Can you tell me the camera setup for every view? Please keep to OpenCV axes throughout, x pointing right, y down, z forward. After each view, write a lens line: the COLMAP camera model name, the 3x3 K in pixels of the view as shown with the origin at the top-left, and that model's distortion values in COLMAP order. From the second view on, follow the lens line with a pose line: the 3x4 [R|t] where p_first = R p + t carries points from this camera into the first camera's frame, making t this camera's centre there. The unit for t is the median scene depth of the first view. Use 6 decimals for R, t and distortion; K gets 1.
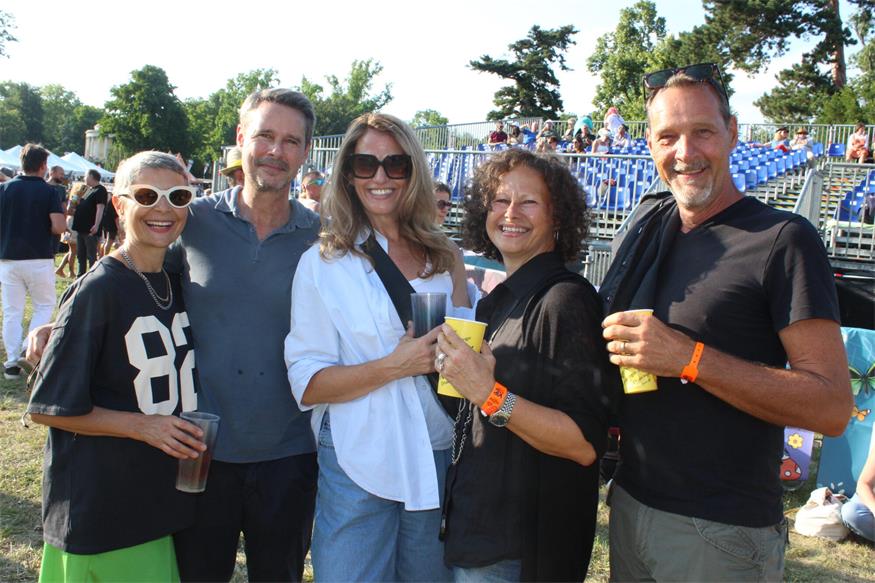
lens RADIAL K [[808.3, 0, 437.5], [0, 808.3, 291.5], [0, 0, 1]] dist [-0.104255, 0.010537]
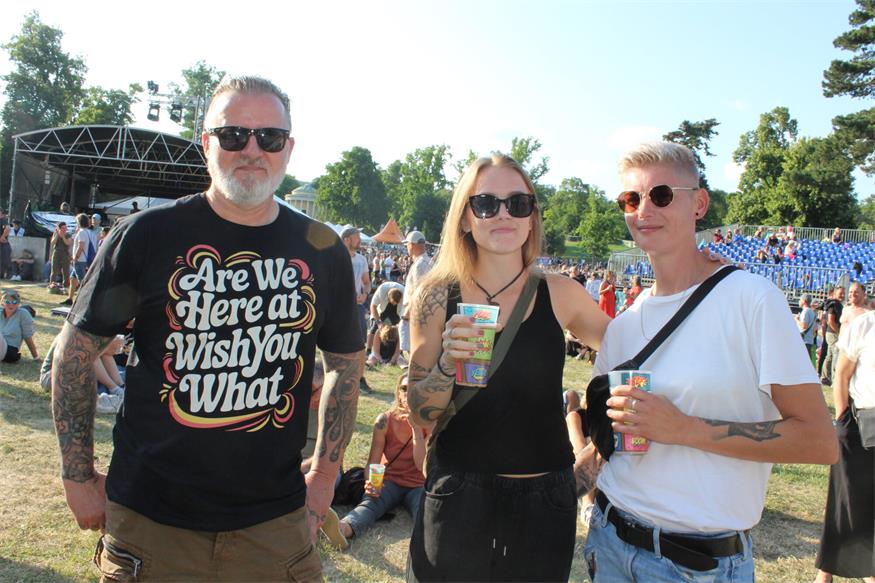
lens RADIAL K [[748.2, 0, 447.1], [0, 748.2, 294.6], [0, 0, 1]] dist [-0.163992, 0.146040]
pose [[0.988442, 0.014667, -0.150889, -0.065803], [-0.023114, 0.998252, -0.054385, 0.007133], [0.149828, 0.057244, 0.987054, -0.157264]]
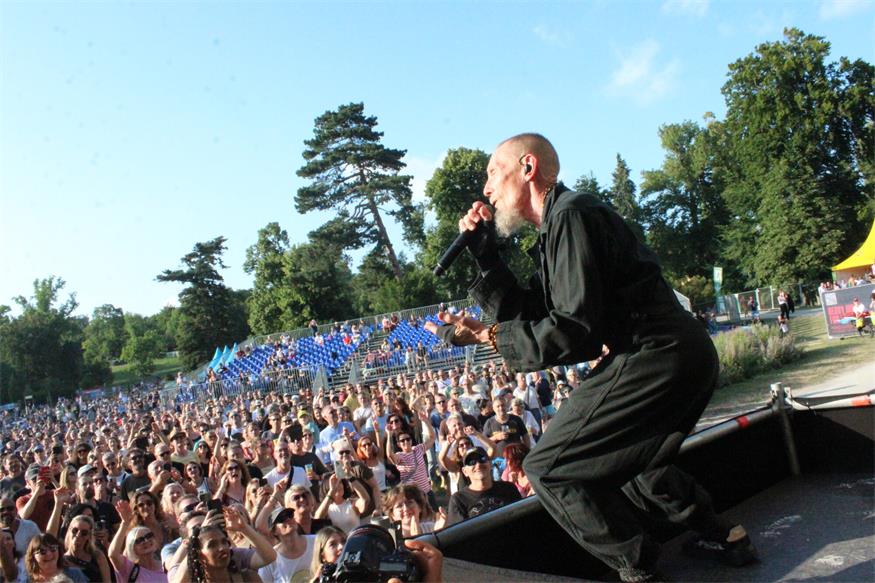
lens RADIAL K [[715.9, 0, 444.2], [0, 715.9, 294.0], [0, 0, 1]] dist [-0.185132, 0.161046]
pose [[0.869388, -0.205307, 0.449458, -0.071915], [0.278201, 0.955108, -0.101844, 0.002988], [-0.408372, 0.213582, 0.887477, -0.257009]]
